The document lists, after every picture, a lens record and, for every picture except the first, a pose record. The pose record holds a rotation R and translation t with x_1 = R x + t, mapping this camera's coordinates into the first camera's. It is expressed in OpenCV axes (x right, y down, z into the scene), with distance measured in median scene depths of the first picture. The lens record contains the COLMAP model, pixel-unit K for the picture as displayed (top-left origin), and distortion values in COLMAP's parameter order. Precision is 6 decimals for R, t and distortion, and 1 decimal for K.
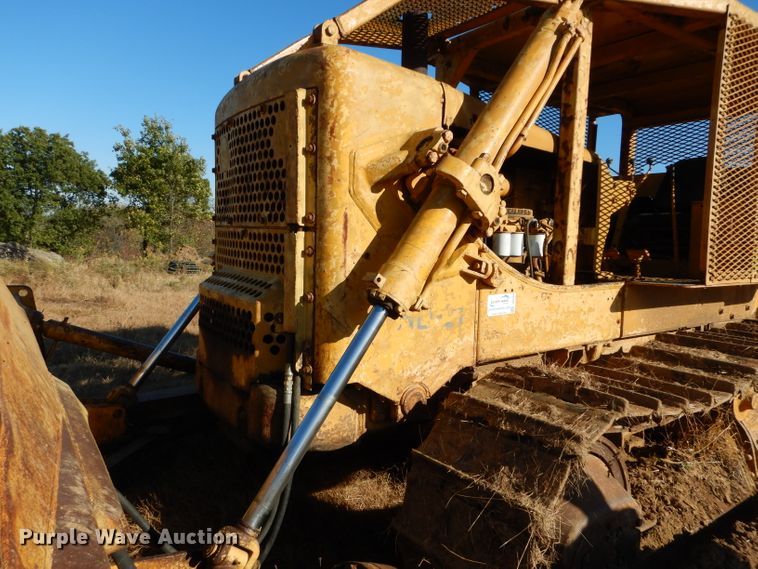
lens RADIAL K [[537.2, 0, 377.1], [0, 537.2, 288.5], [0, 0, 1]] dist [0.003181, -0.003647]
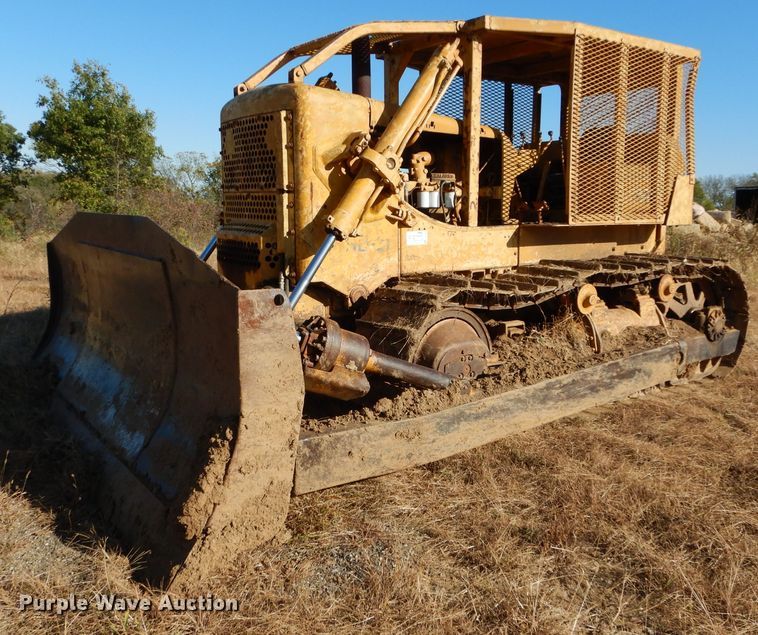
lens RADIAL K [[671.4, 0, 395.3], [0, 671.4, 291.6], [0, 0, 1]] dist [-0.000171, 0.016308]
pose [[0.998957, -0.031976, 0.032596, 0.112549], [0.030822, 0.998901, 0.035318, 0.124874], [-0.033689, -0.034277, 0.998844, -1.025730]]
